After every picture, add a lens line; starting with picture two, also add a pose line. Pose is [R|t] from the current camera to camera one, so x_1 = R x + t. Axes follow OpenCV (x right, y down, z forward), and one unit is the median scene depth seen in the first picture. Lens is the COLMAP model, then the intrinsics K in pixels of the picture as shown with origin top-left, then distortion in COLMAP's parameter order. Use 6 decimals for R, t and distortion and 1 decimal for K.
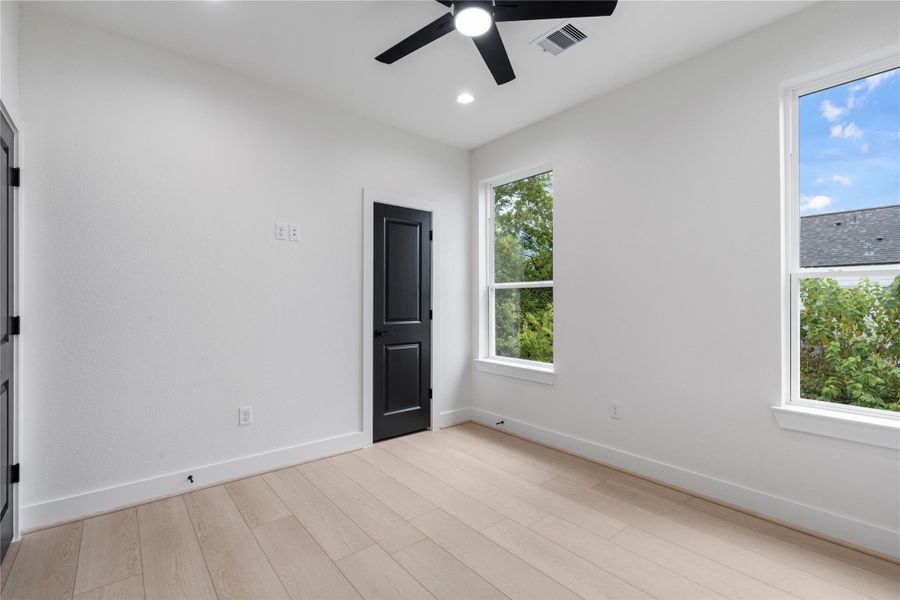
lens RADIAL K [[408.2, 0, 449.9], [0, 408.2, 298.8], [0, 0, 1]] dist [-0.008513, 0.004326]
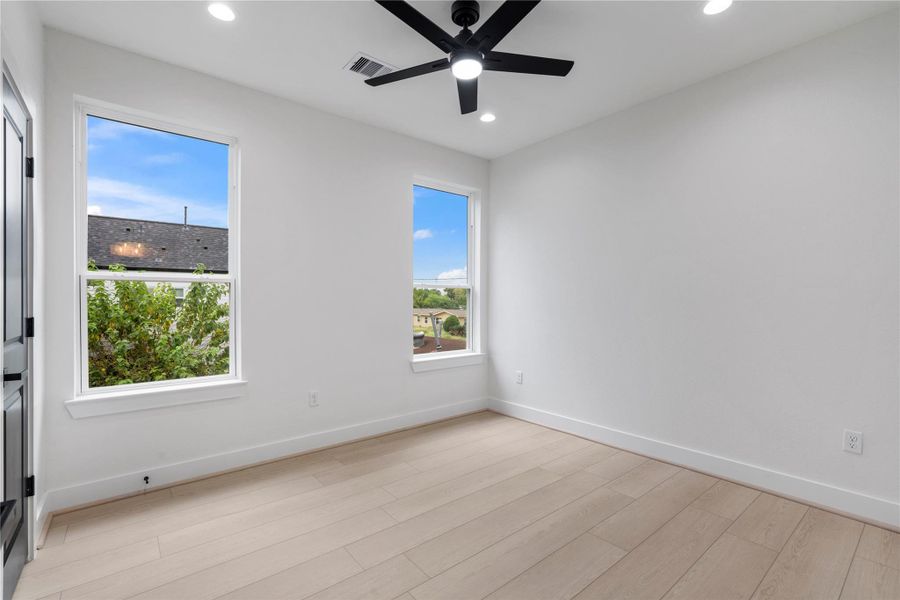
lens RADIAL K [[408.2, 0, 450.1], [0, 408.2, 301.1], [0, 0, 1]] dist [-0.008513, 0.004326]
pose [[0.006728, -0.005419, 0.999963, -0.545652], [-0.002619, 0.999982, 0.005437, 0.001445], [-0.999974, -0.002655, 0.006714, 0.490855]]
